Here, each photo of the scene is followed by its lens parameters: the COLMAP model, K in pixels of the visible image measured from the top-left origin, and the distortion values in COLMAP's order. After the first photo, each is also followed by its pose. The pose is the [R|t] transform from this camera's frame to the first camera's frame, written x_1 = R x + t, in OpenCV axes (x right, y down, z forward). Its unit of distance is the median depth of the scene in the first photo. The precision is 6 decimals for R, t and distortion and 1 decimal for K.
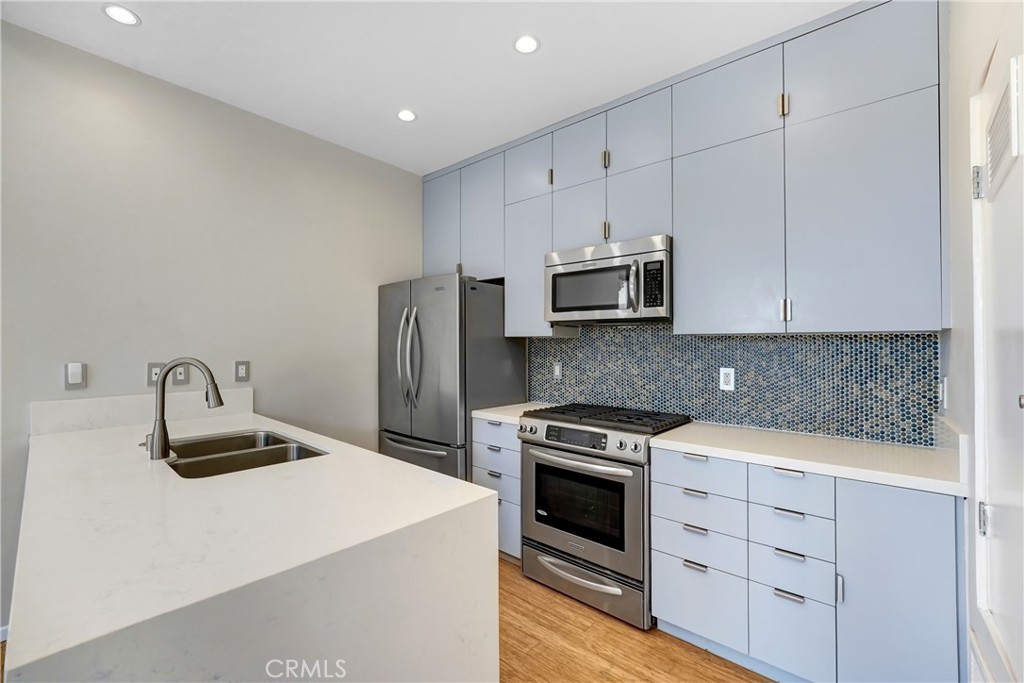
lens RADIAL K [[428.3, 0, 508.3], [0, 428.3, 343.1], [0, 0, 1]] dist [-0.021670, 0.002053]
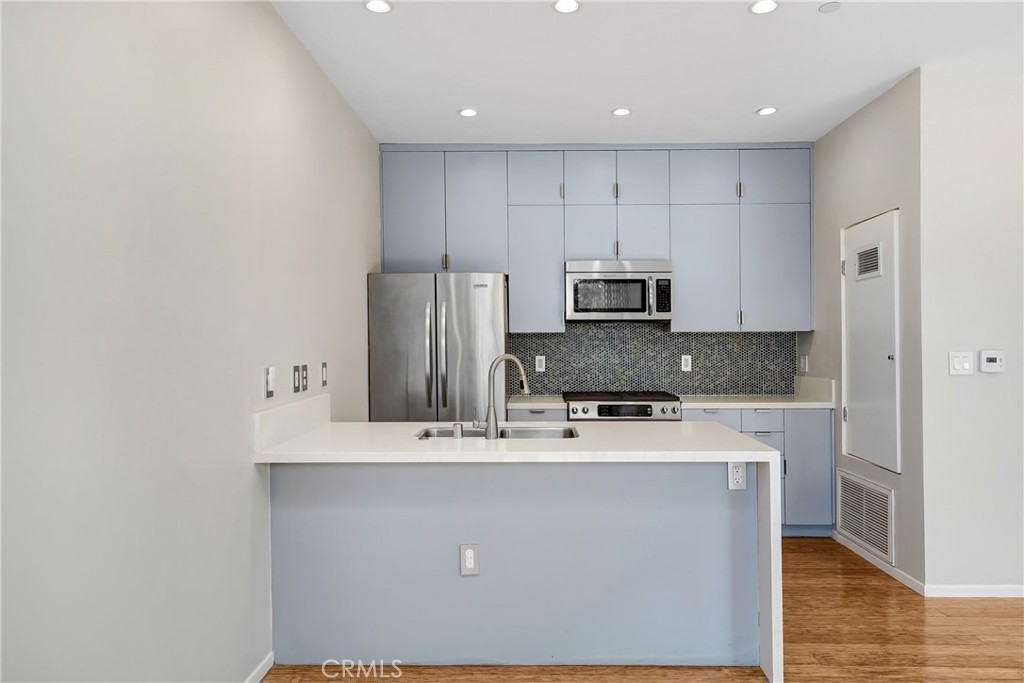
lens RADIAL K [[699.9, 0, 517.9], [0, 699.9, 346.7], [0, 0, 1]] dist [0.022788, 0.007569]
pose [[0.749939, -0.017024, 0.661288, -1.432445], [0.003403, 0.999755, 0.021879, -0.023056], [-0.661498, -0.014158, 0.749813, -0.370288]]
